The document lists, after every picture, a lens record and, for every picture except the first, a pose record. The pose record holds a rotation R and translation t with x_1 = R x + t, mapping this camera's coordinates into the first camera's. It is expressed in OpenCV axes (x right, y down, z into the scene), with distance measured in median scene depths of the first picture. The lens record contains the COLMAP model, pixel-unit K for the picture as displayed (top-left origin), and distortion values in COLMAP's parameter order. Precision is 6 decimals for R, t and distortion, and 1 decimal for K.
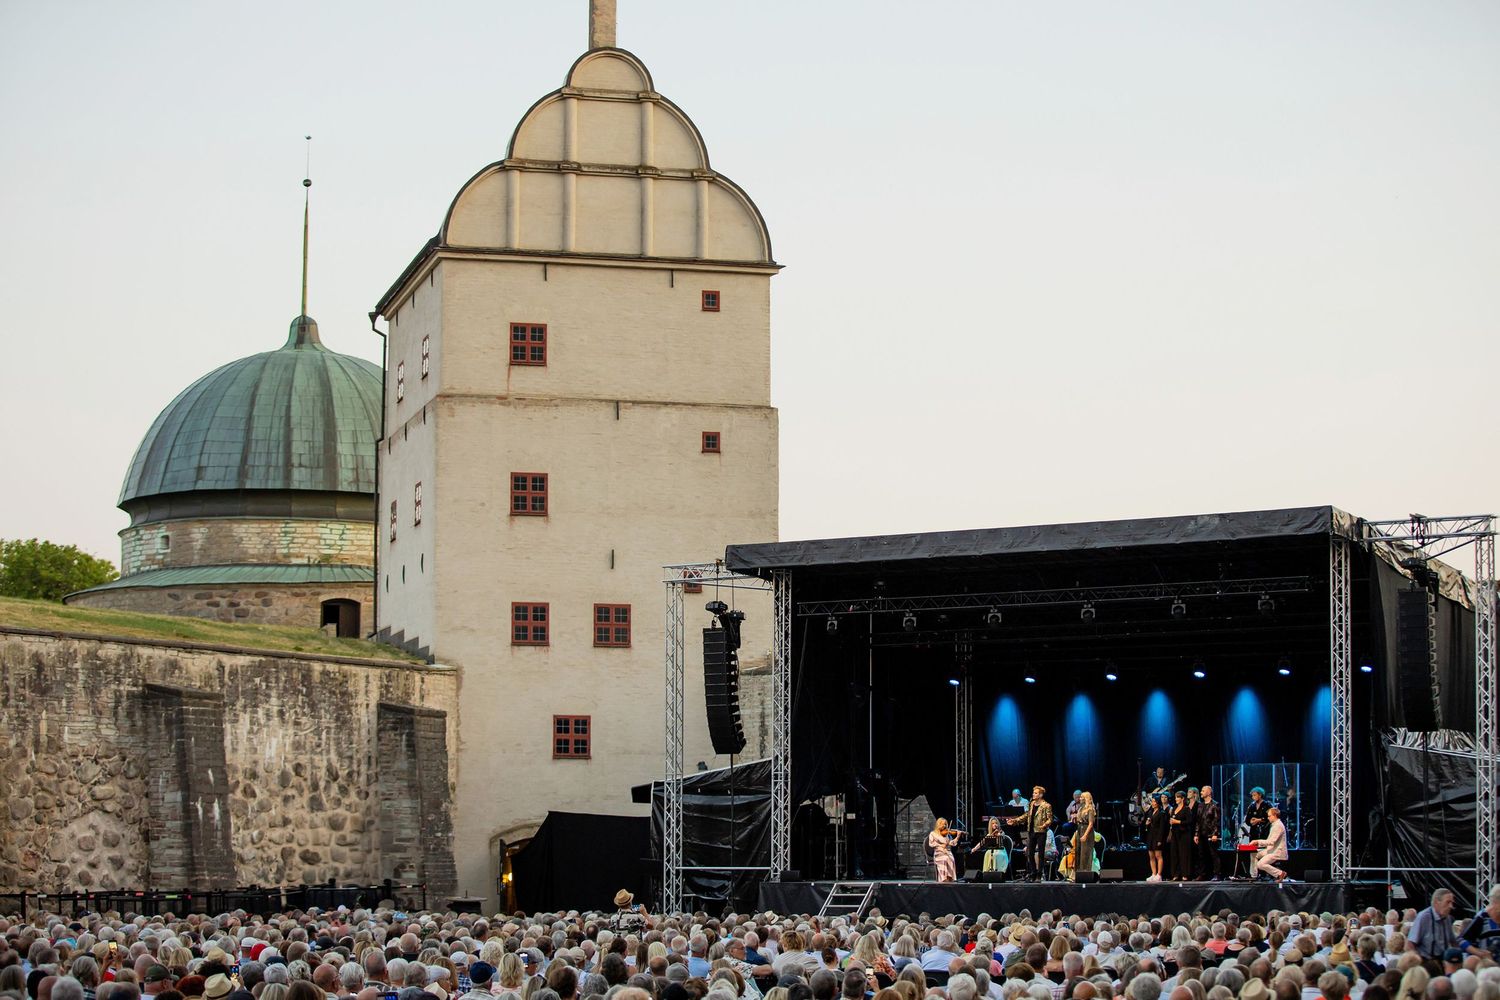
lens RADIAL K [[3060.7, 0, 748.4], [0, 3060.7, 570.2], [0, 0, 1]] dist [-0.395819, 0.142438]
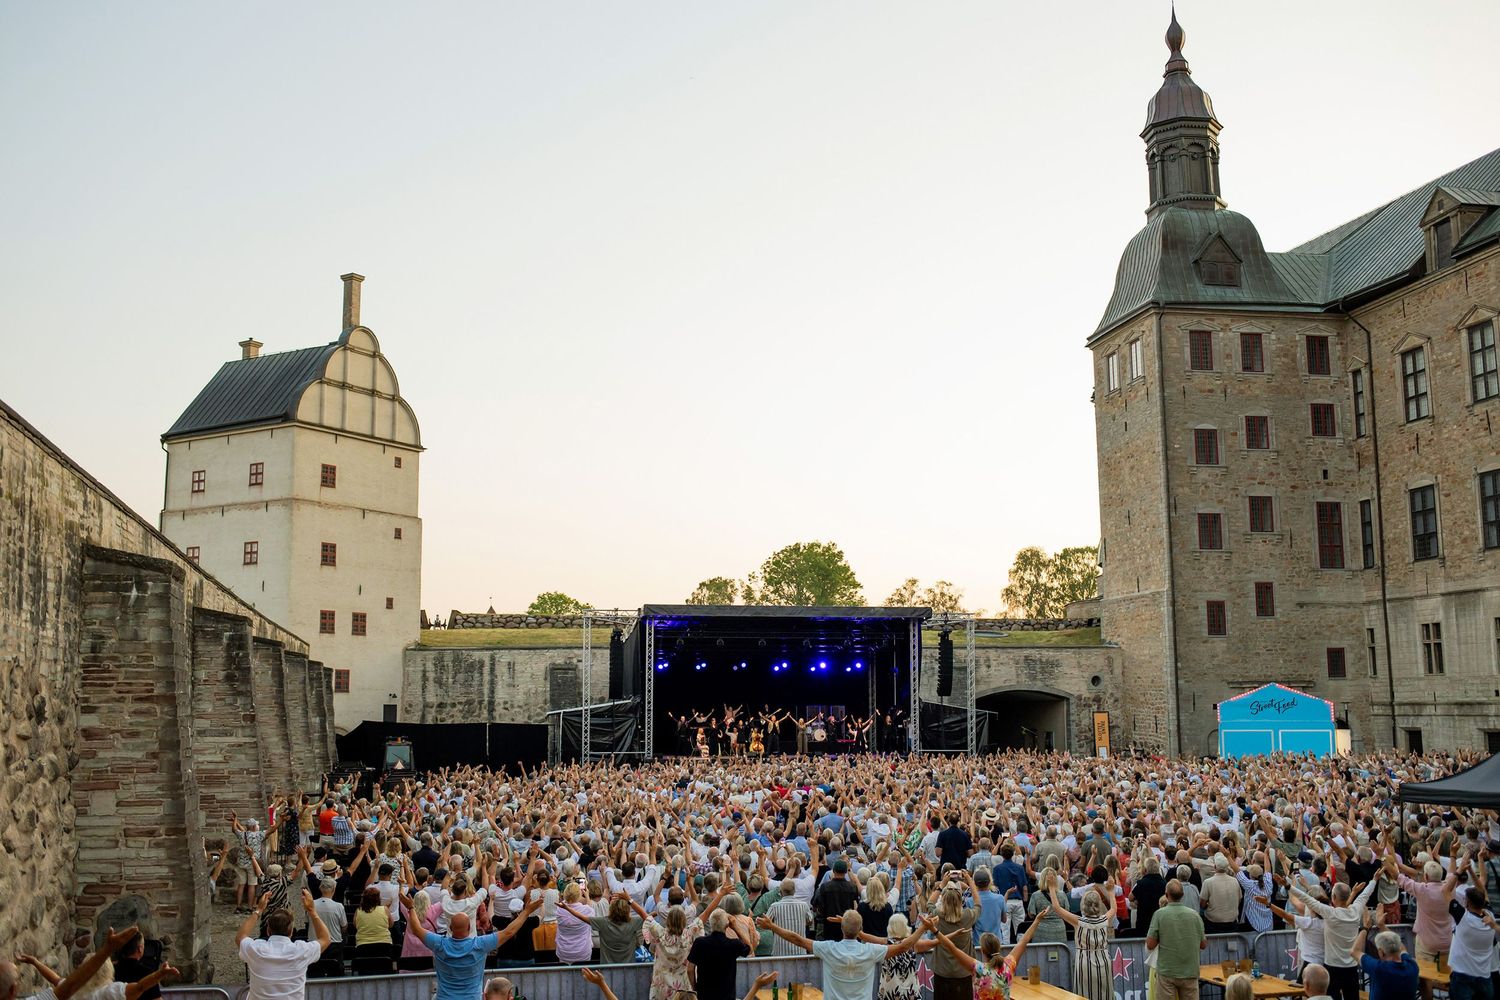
lens RADIAL K [[1512.6, 0, 757.8], [0, 1512.6, 482.0], [0, 0, 1]] dist [-0.071632, 0.061199]
pose [[0.707349, 0.101443, 0.699547, -0.549113], [-0.060870, 0.994714, -0.082697, -0.008058], [-0.704238, 0.015914, 0.709785, 0.134134]]
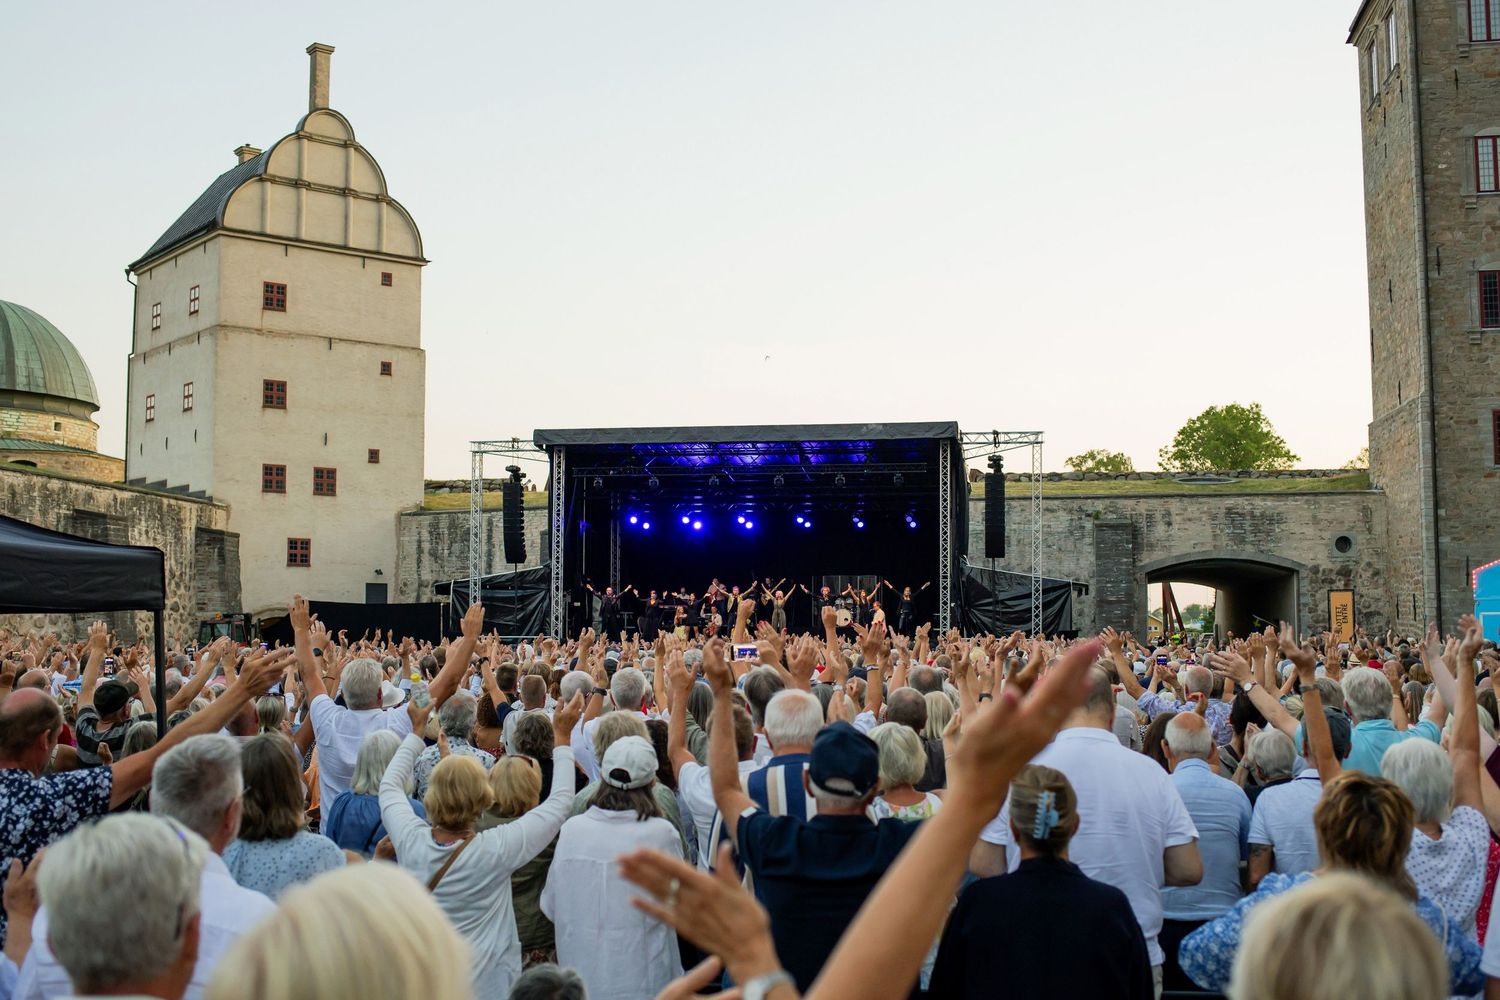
lens RADIAL K [[1654.1, 0, 750.0], [0, 1654.1, 500.0], [0, 0, 1]] dist [-0.070323, 0.027609]
pose [[0.910085, 0.032614, 0.413136, -0.194476], [-0.038455, 0.999243, 0.005829, 0.014411], [-0.412634, -0.021192, 0.910651, 0.145100]]
